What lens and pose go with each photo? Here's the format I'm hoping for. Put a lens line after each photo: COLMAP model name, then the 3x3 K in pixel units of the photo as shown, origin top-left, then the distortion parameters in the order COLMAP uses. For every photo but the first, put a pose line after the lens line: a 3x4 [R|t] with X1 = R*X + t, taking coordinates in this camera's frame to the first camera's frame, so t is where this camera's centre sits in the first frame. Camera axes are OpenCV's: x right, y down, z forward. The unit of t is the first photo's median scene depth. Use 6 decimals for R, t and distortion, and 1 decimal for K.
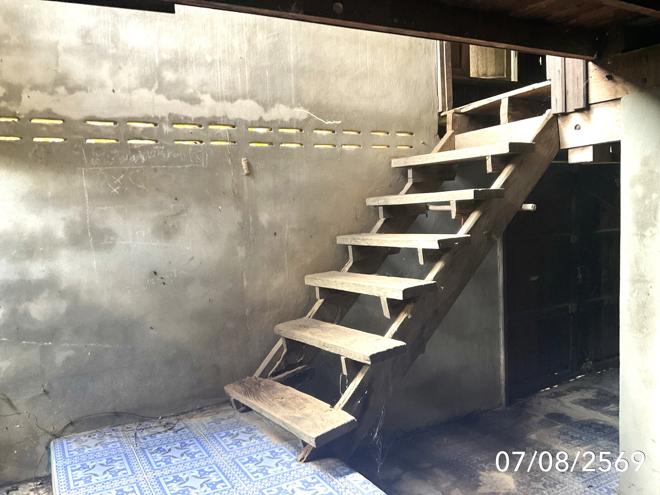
lens RADIAL K [[556.7, 0, 329.5], [0, 556.7, 247.3], [0, 0, 1]] dist [0.007096, 0.001146]
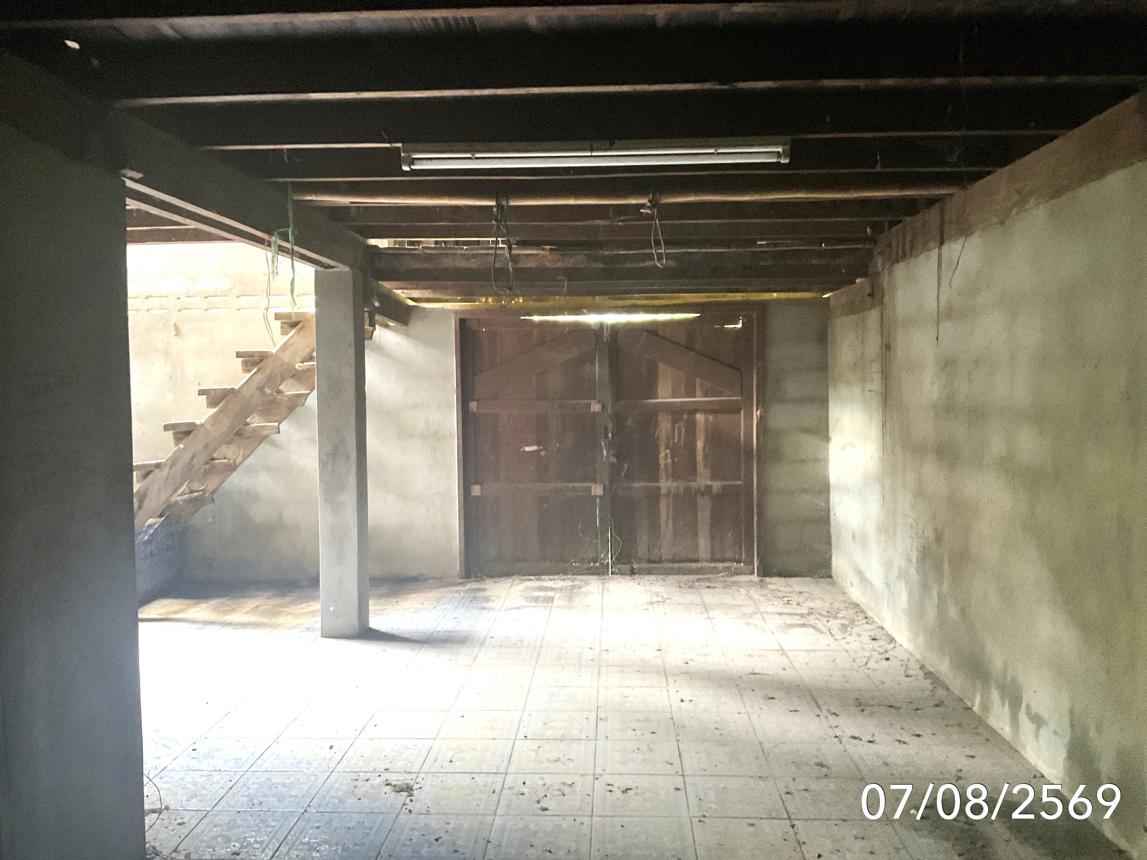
lens RADIAL K [[967.4, 0, 574.5], [0, 967.4, 430.4], [0, 0, 1]] dist [0.007096, 0.001146]
pose [[0.860824, 0.056403, -0.505767, 1.710923], [-0.056419, 0.998290, 0.015304, -0.001378], [0.505766, 0.015360, 0.862534, -0.412732]]
